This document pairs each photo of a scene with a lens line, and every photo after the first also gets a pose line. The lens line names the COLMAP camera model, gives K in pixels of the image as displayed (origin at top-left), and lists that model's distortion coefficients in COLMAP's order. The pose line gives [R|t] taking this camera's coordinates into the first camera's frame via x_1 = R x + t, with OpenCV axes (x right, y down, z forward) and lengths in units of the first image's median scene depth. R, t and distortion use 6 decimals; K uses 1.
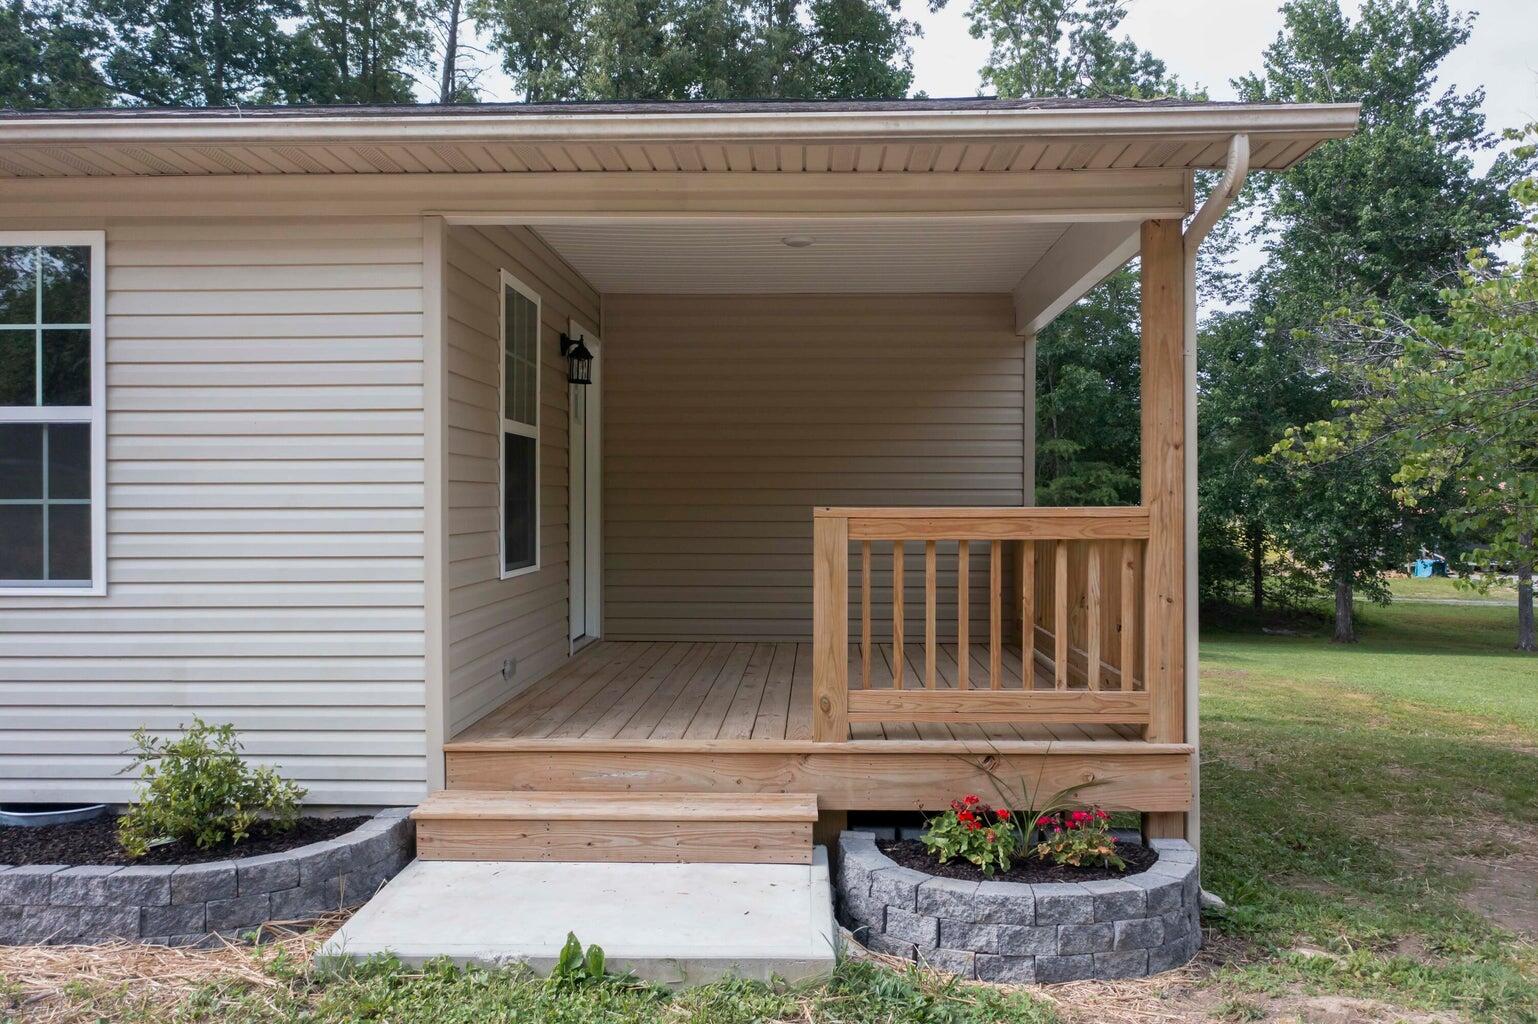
lens RADIAL K [[1215.0, 0, 769.2], [0, 1215.0, 507.2], [0, 0, 1]] dist [-0.021822, 0.011984]
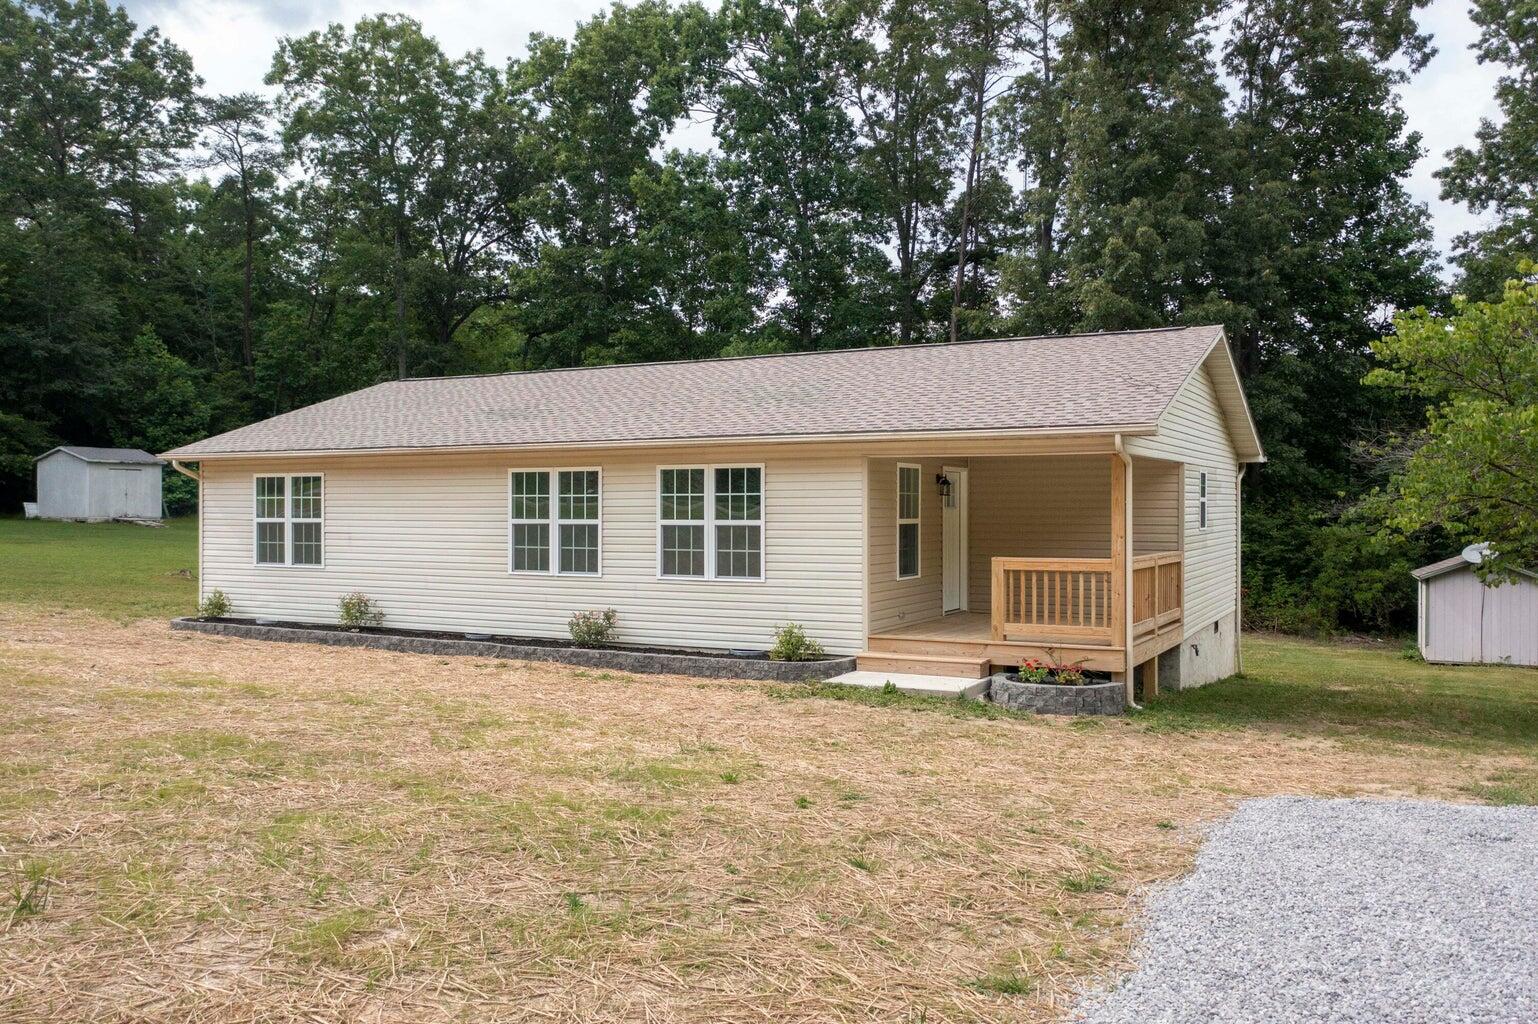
lens RADIAL K [[1215.0, 0, 737.7], [0, 1215.0, 494.8], [0, 0, 1]] dist [-0.021822, 0.011984]
pose [[0.885403, -0.004632, -0.464802, 0.545331], [-0.002961, 0.999874, -0.015604, -0.065915], [0.464815, 0.015192, 0.885277, -1.168178]]
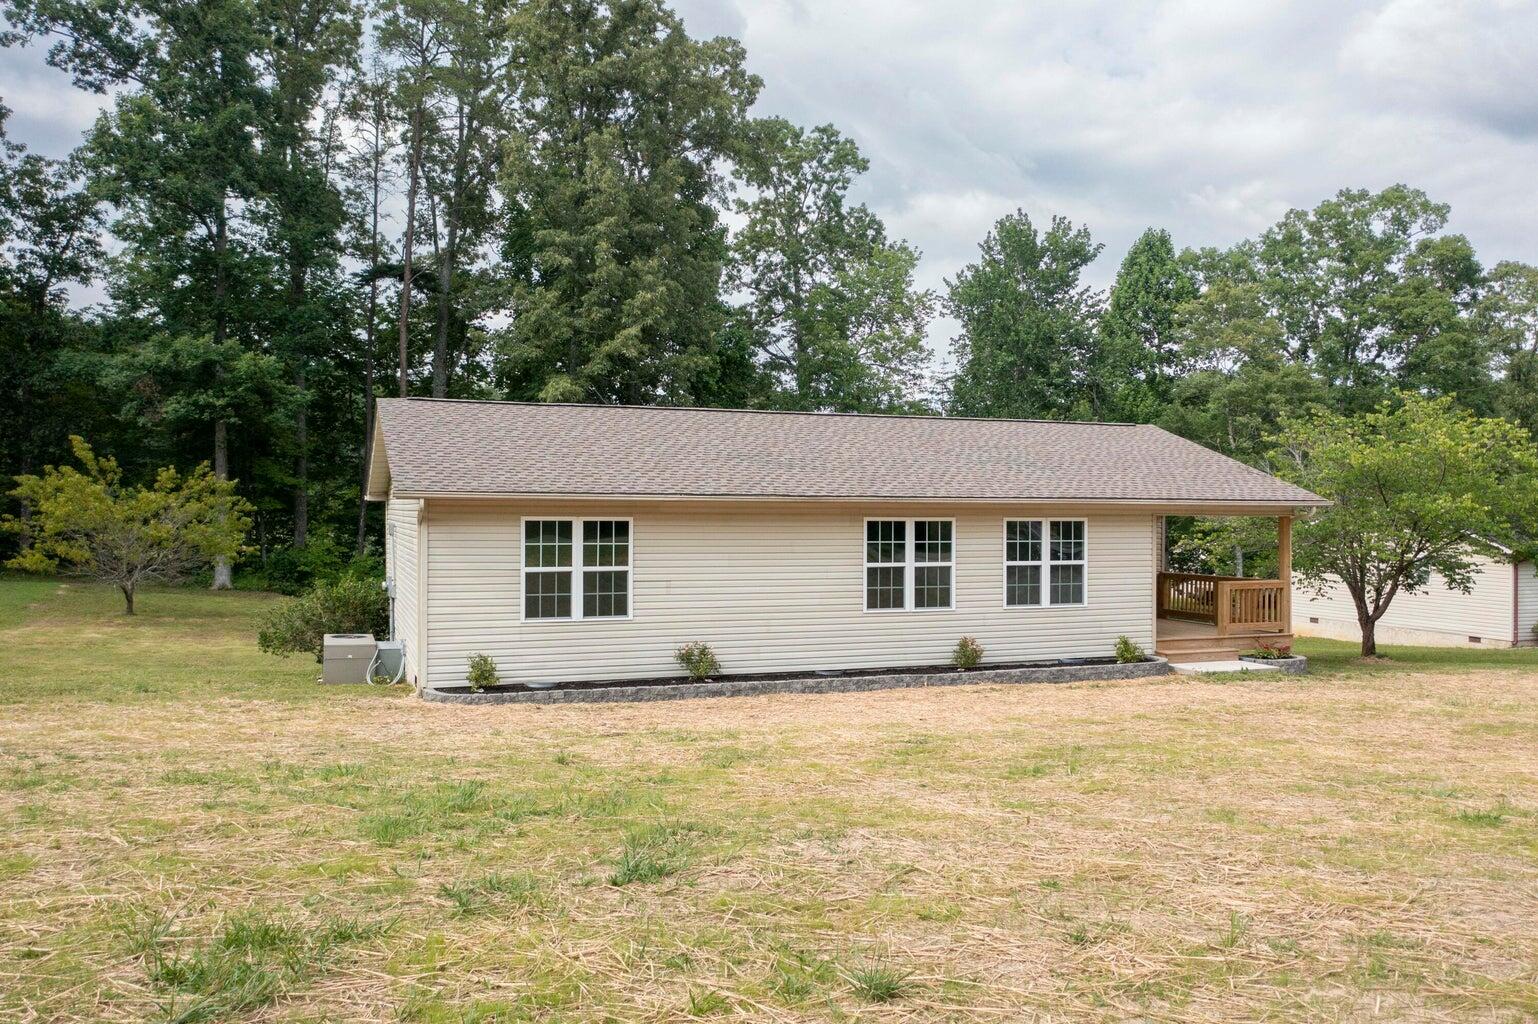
lens RADIAL K [[1215.0, 0, 722.4], [0, 1215.0, 526.5], [0, 0, 1]] dist [-0.021822, 0.011984]
pose [[0.934719, 0.000661, 0.355386, -2.107498], [-0.005392, 0.999910, 0.012323, -0.161406], [-0.355346, -0.013435, 0.934638, -1.603073]]
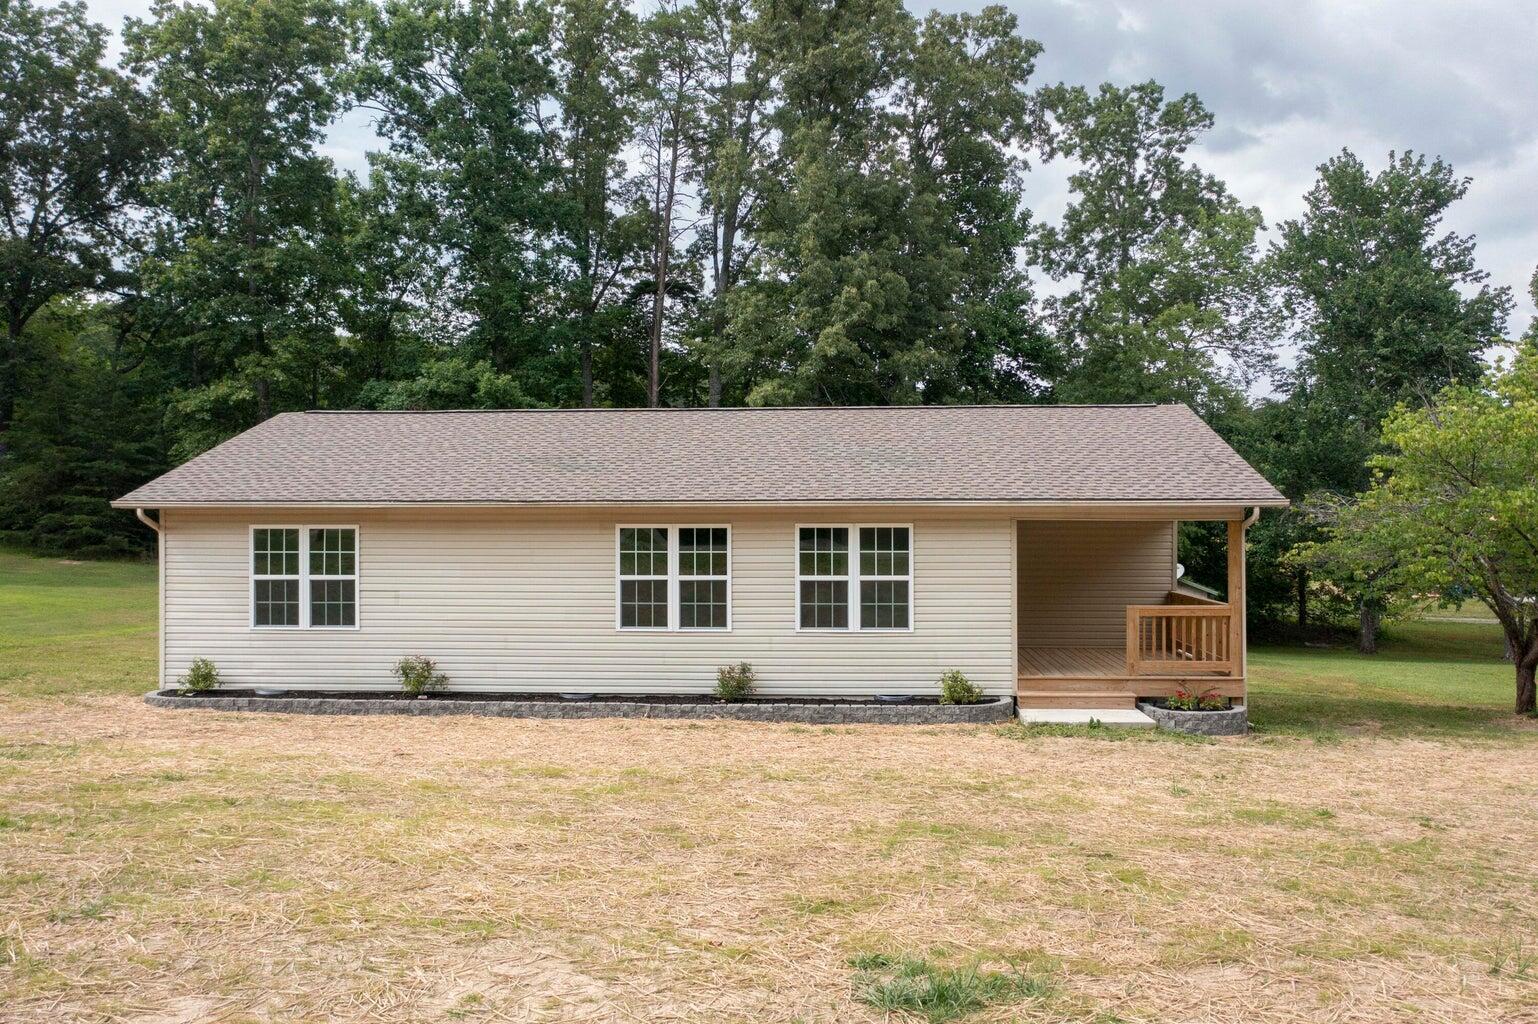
lens RADIAL K [[1215.0, 0, 735.2], [0, 1215.0, 513.2], [0, 0, 1]] dist [-0.021822, 0.011984]
pose [[0.997767, -0.002273, -0.066756, -0.542272], [0.002042, 0.999992, -0.003524, -0.162838], [0.066764, 0.003379, 0.997763, -1.587587]]
